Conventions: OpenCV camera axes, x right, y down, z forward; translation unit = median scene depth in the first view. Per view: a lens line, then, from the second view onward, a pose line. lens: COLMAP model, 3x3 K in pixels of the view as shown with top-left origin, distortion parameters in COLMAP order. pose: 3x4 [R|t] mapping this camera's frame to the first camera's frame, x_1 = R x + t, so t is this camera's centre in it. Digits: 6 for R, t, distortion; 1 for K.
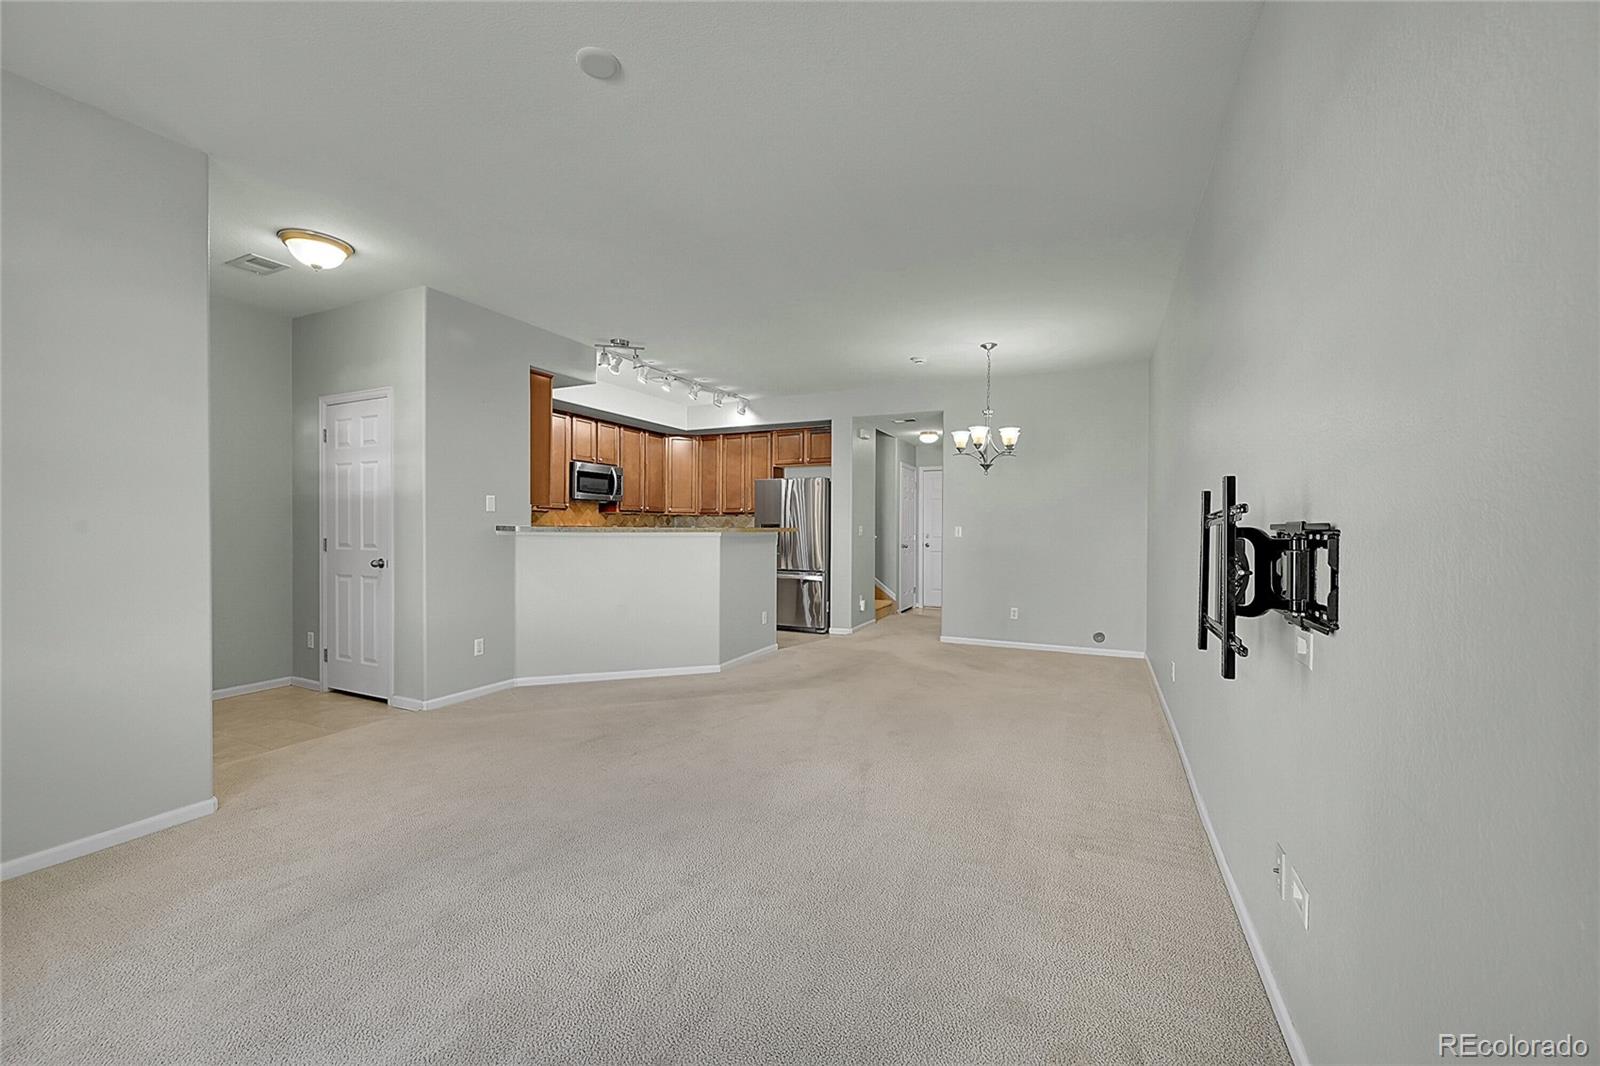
lens RADIAL K [[627.3, 0, 800.0], [0, 627.3, 533.0], [0, 0, 1]] dist [0.002516, 0.000179]
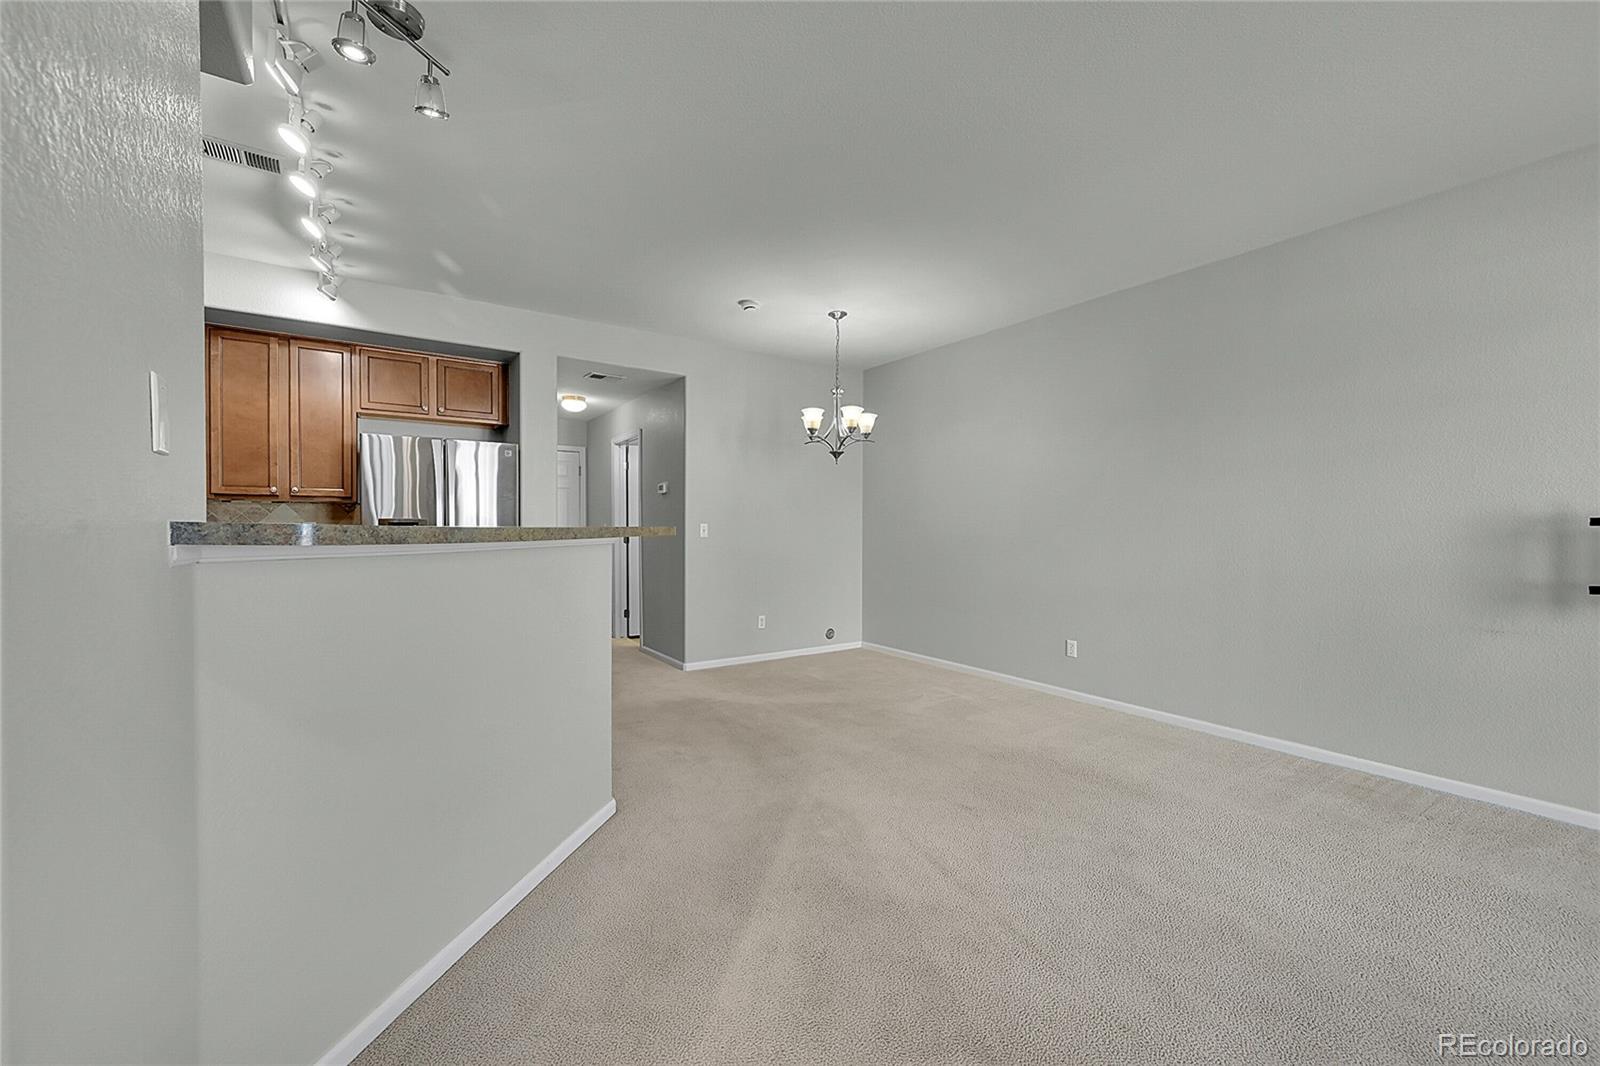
lens RADIAL K [[627.3, 0, 800.0], [0, 627.3, 533.0], [0, 0, 1]] dist [0.002516, 0.000179]
pose [[0.512323, -0.011229, 0.858719, -0.386731], [0.007374, 0.999935, 0.008676, -0.004723], [-0.858761, 0.001887, 0.512373, 0.496595]]
